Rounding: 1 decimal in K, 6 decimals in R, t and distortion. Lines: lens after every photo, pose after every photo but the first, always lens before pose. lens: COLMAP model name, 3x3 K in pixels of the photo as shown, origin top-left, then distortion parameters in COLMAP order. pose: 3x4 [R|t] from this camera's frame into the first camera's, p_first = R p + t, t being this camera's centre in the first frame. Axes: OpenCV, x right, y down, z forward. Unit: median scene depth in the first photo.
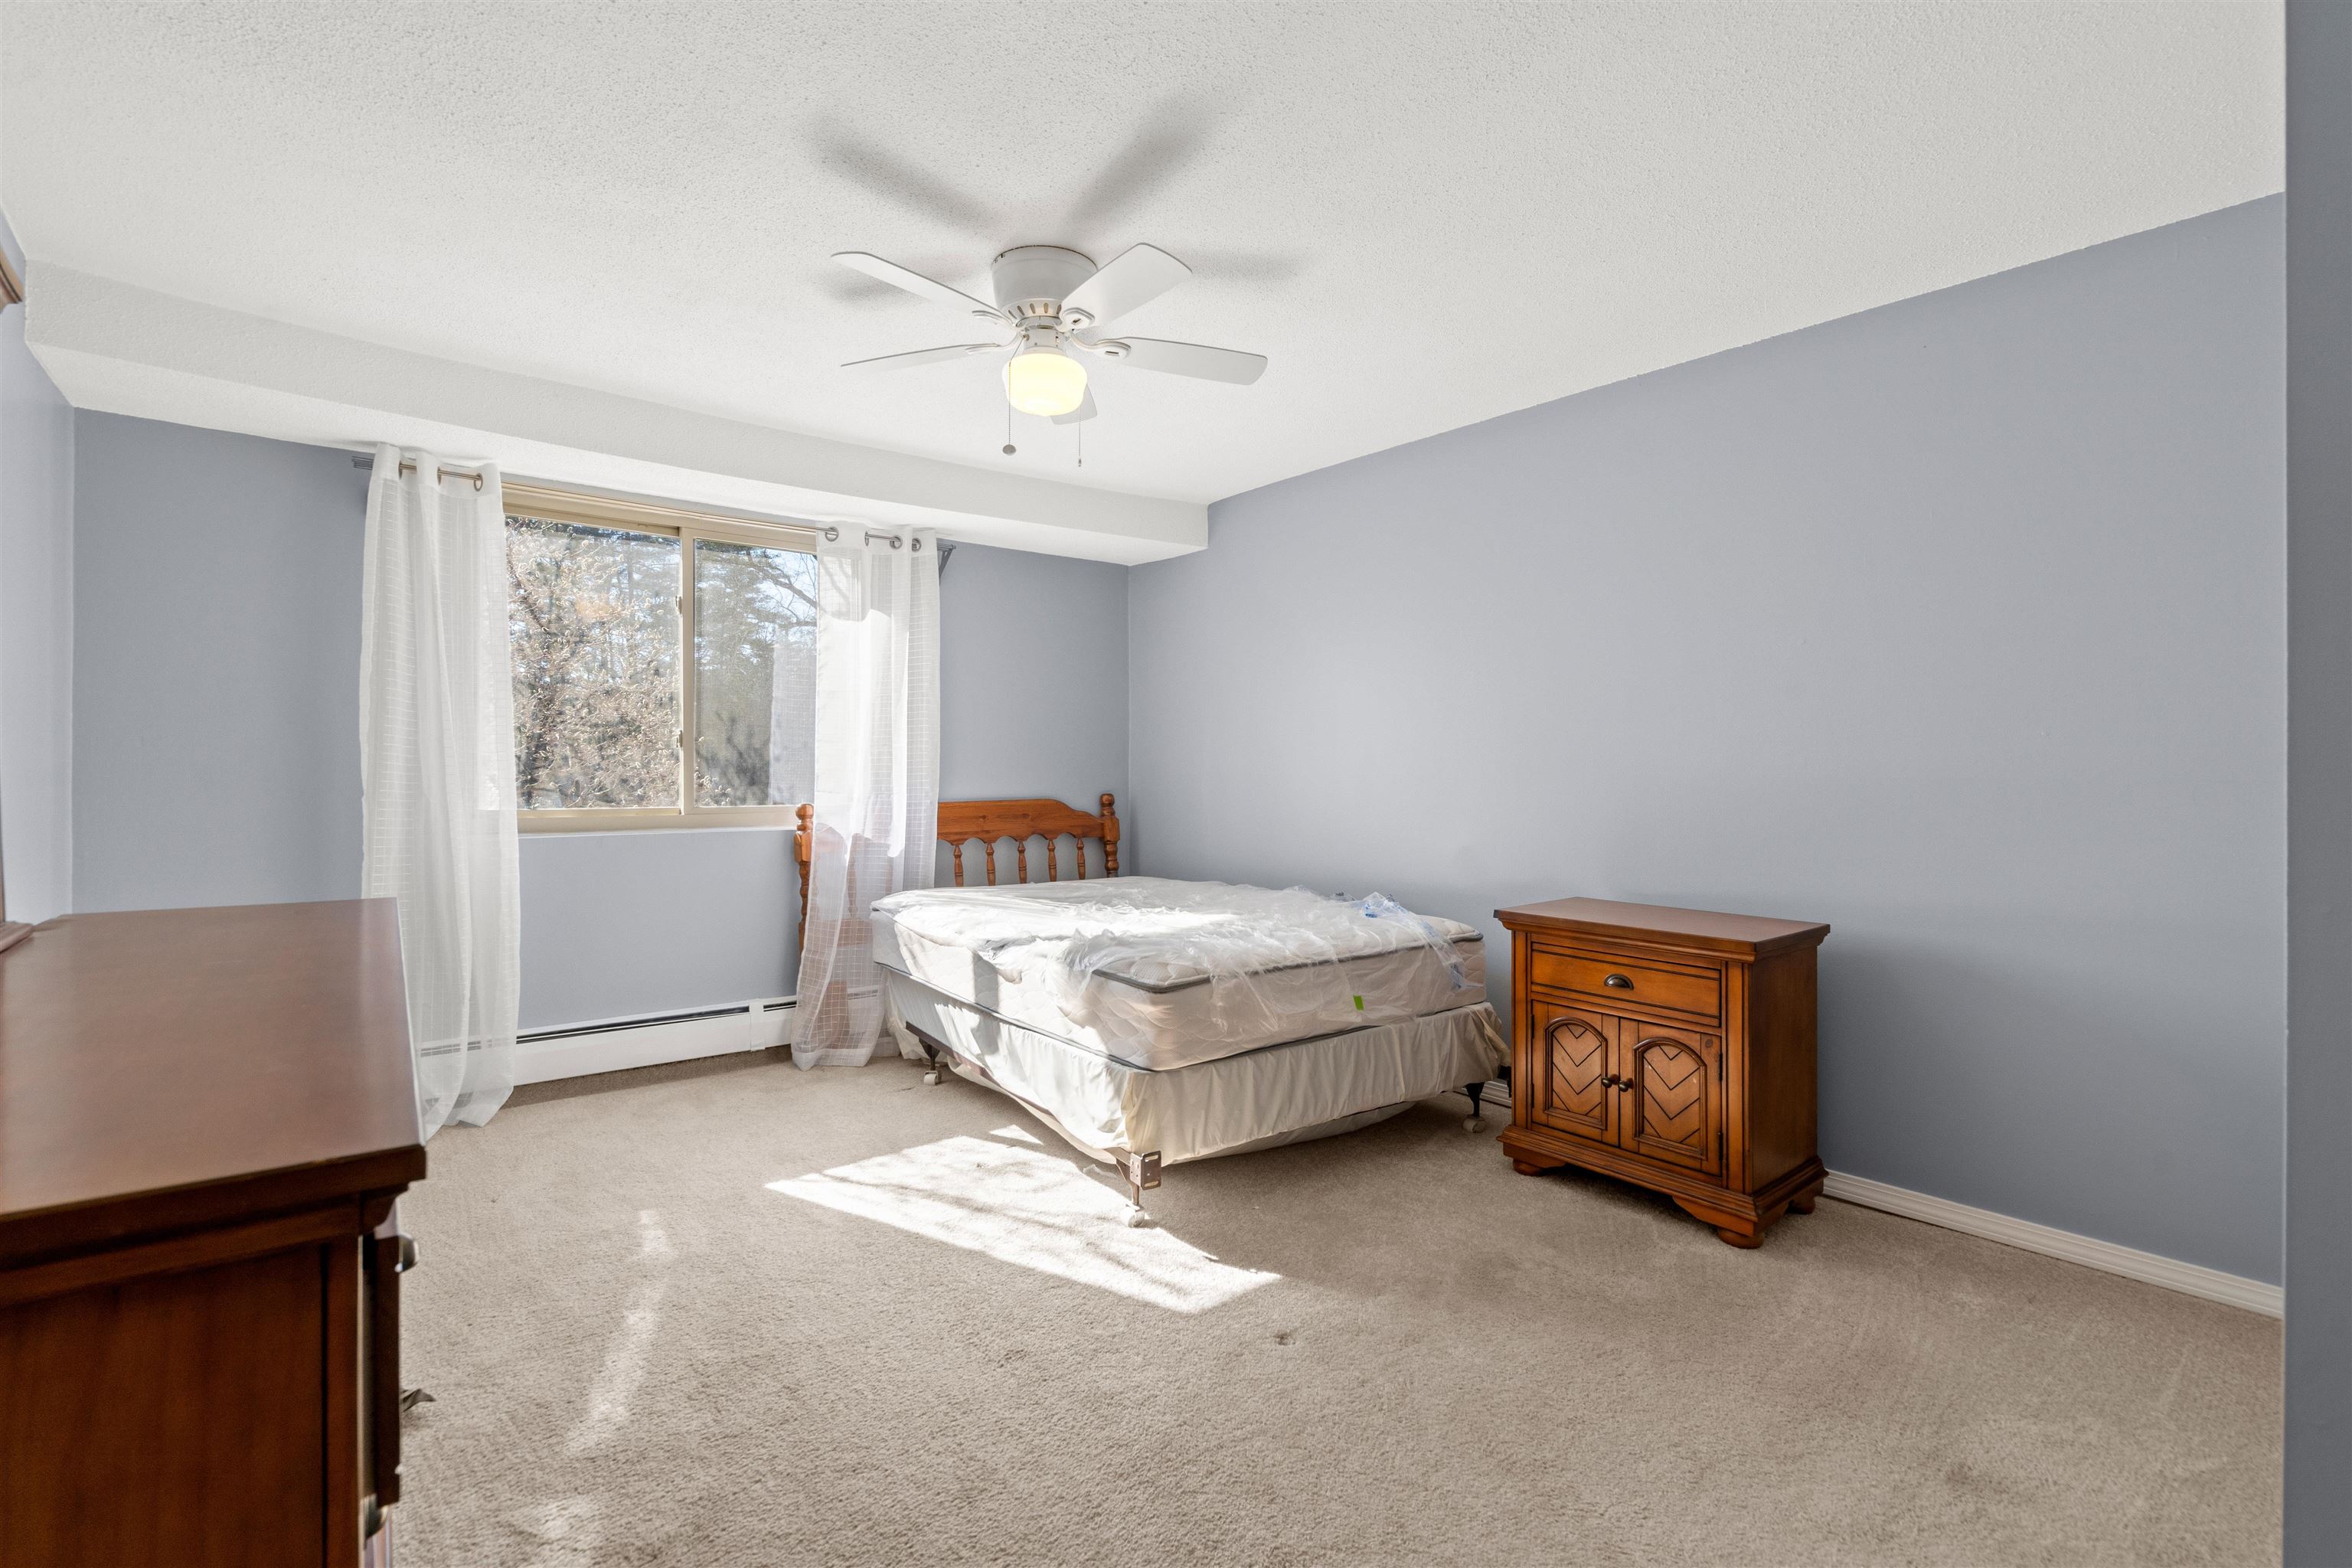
lens RADIAL K [[1107.6, 0, 1169.6], [0, 1107.6, 764.1], [0, 0, 1]] dist [-0.000558, 0.000122]
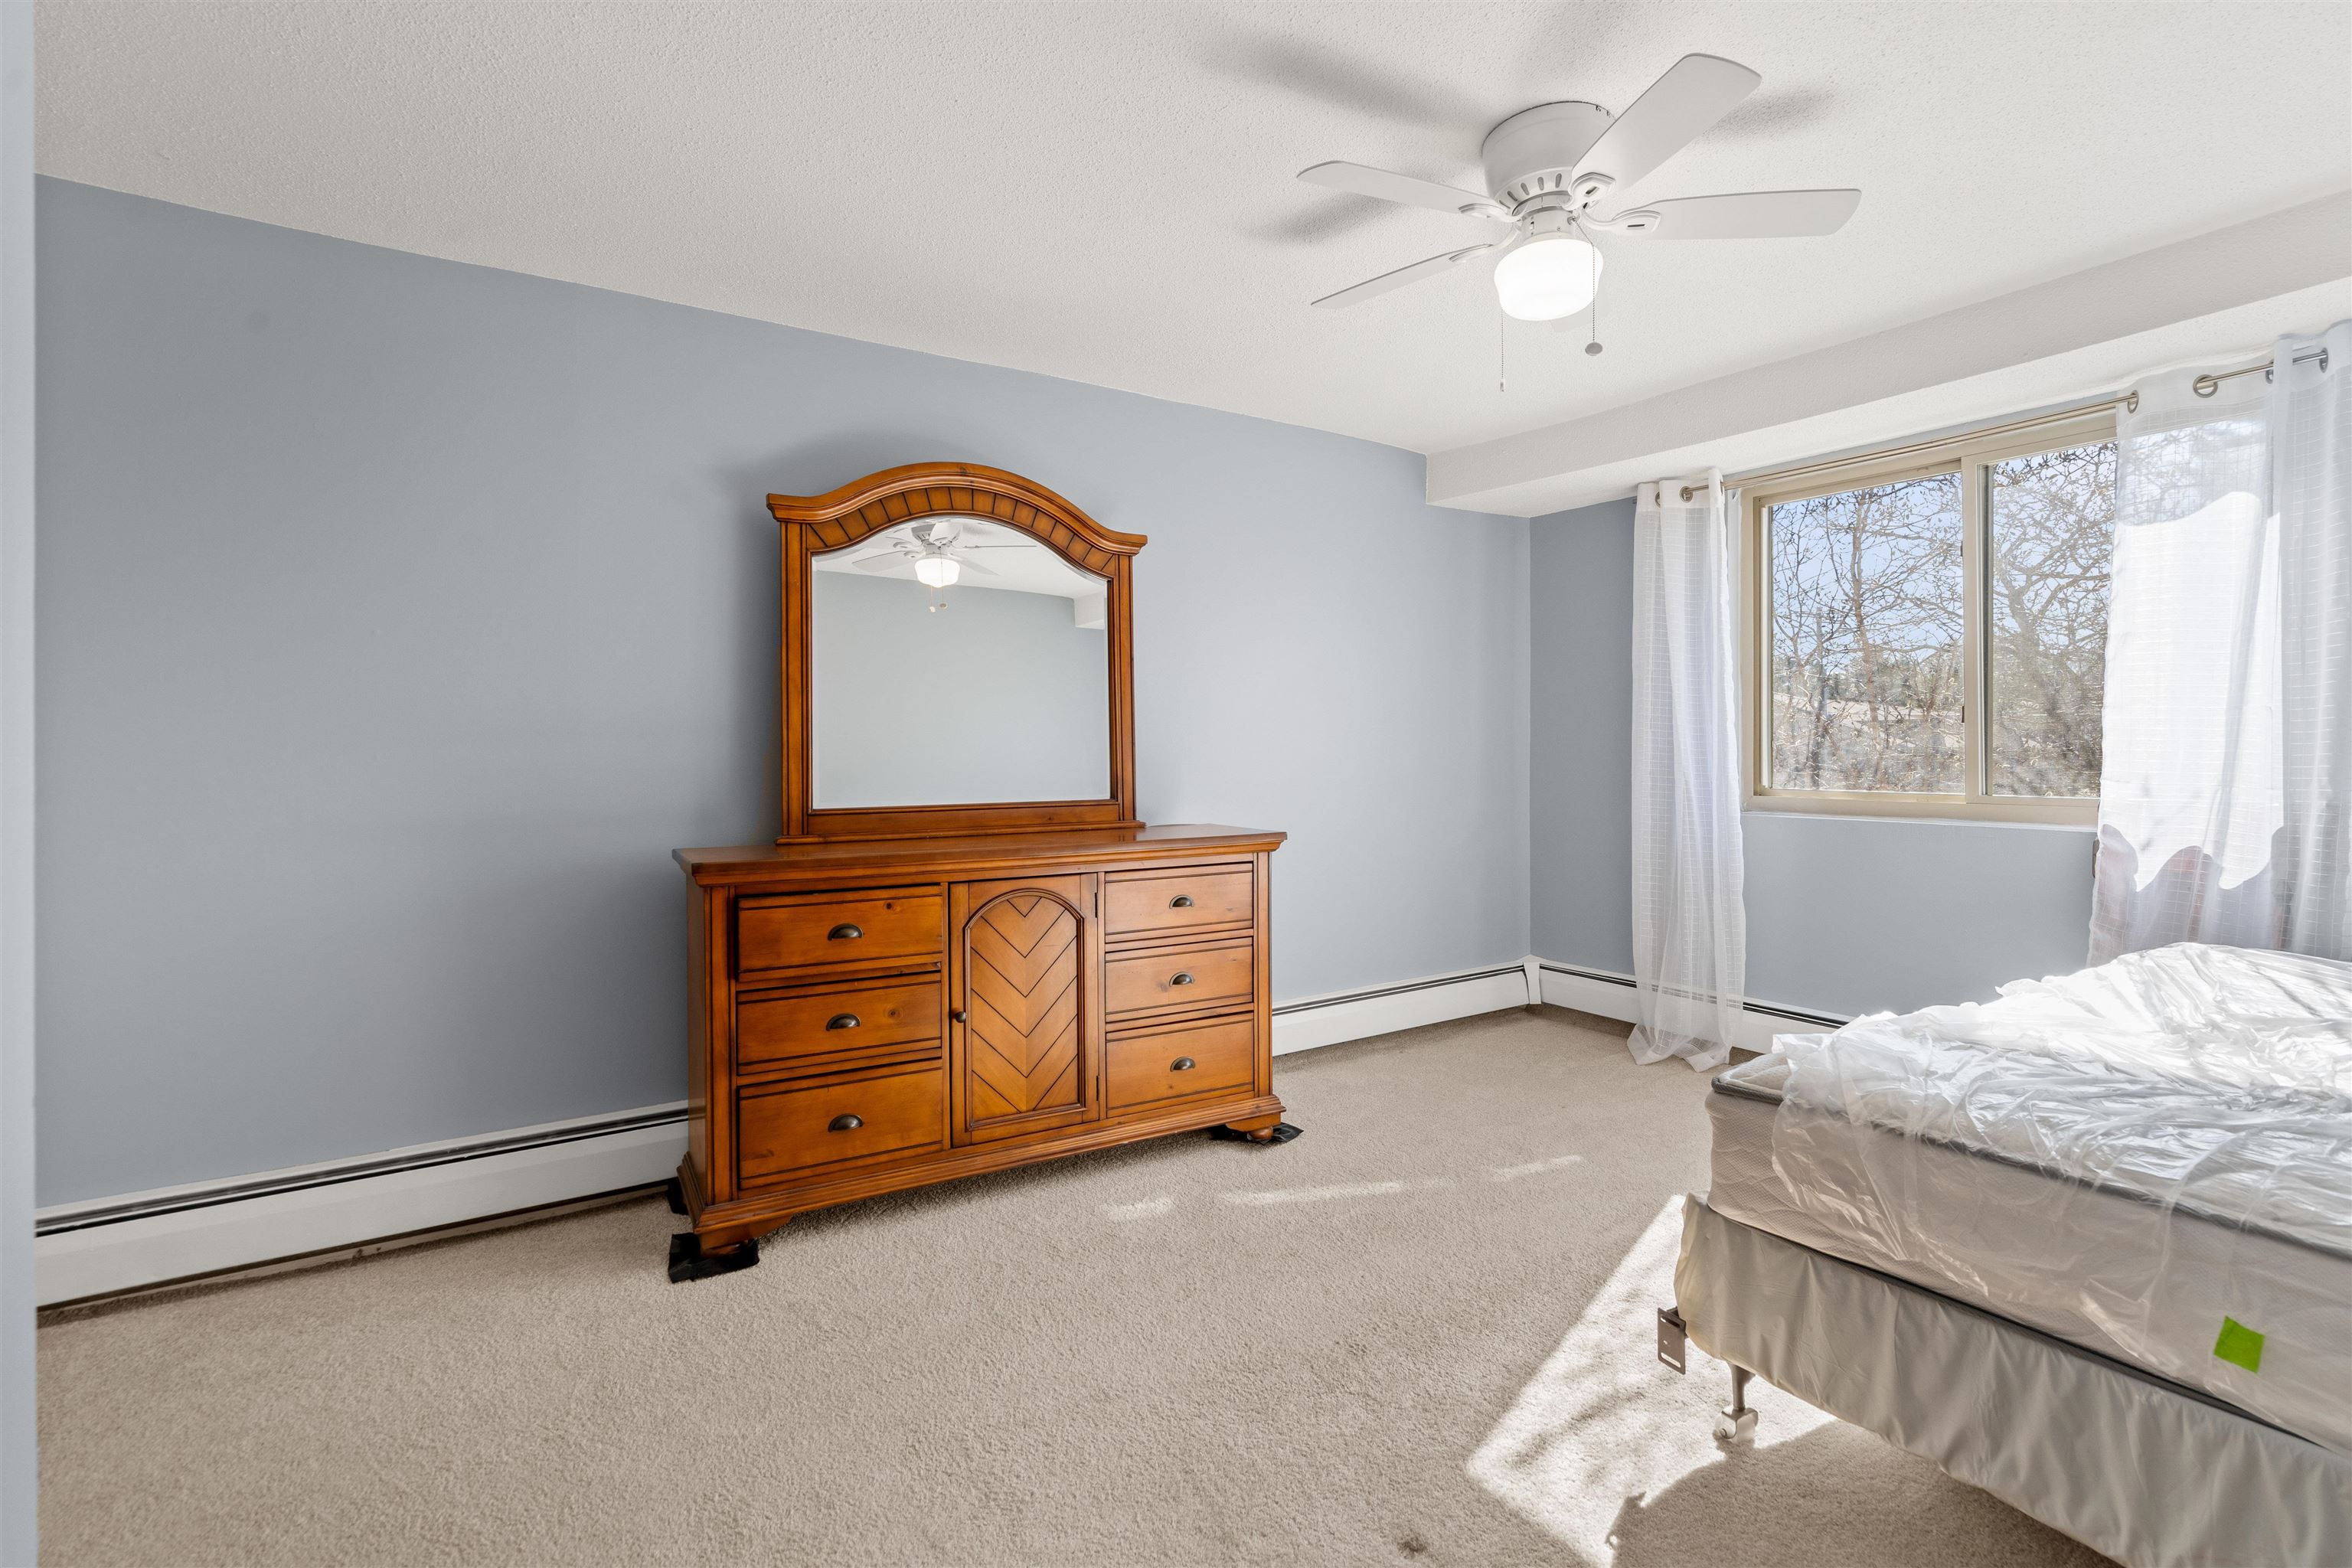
lens RADIAL K [[1056.9, 0, 1132.6], [0, 1056.9, 744.3], [0, 0, 1]] dist [0.000060, 0.000081]
pose [[-0.110215, -0.006822, -0.993884, 0.615642], [0.008596, 0.999933, -0.007816, 0.003835], [0.993871, -0.009405, -0.110149, 0.691406]]
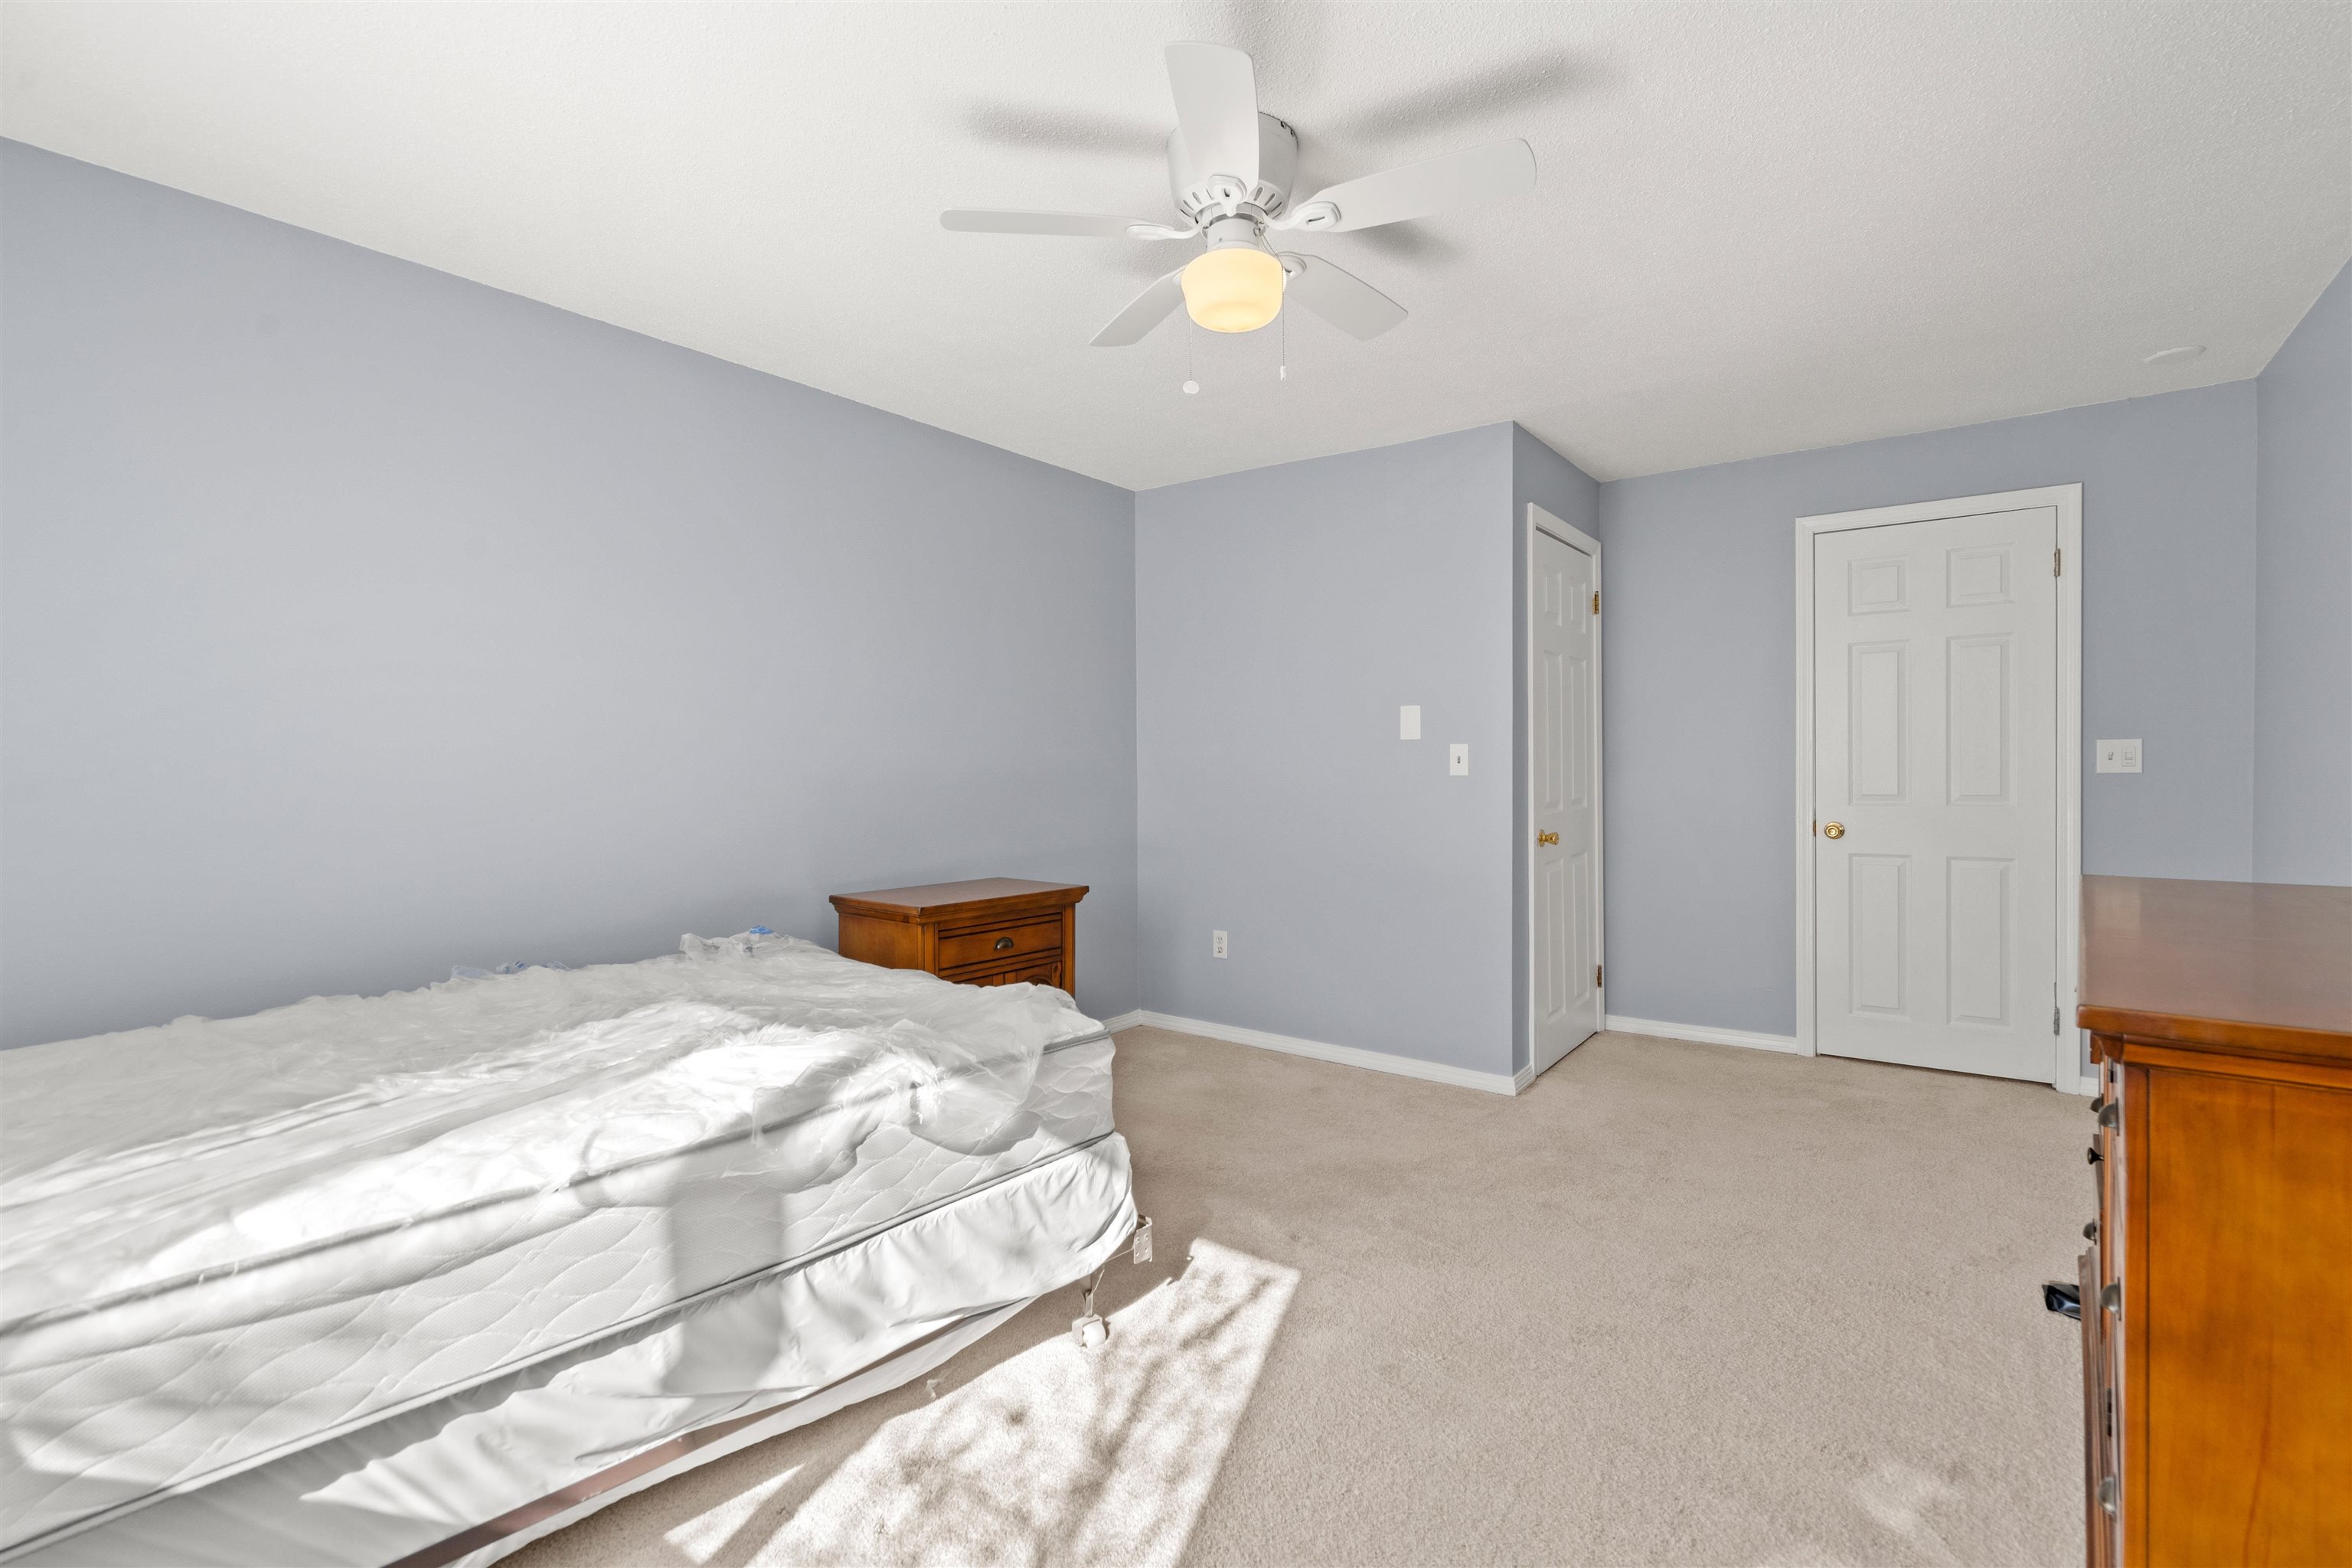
lens RADIAL K [[1107.6, 0, 1169.6], [0, 1107.6, 764.1], [0, 0, 1]] dist [-0.000558, 0.000122]
pose [[-0.267120, 0.003221, 0.963658, -0.792521], [-0.004268, 0.999981, -0.004525, 0.006601], [-0.963654, -0.005321, -0.267102, 1.137363]]
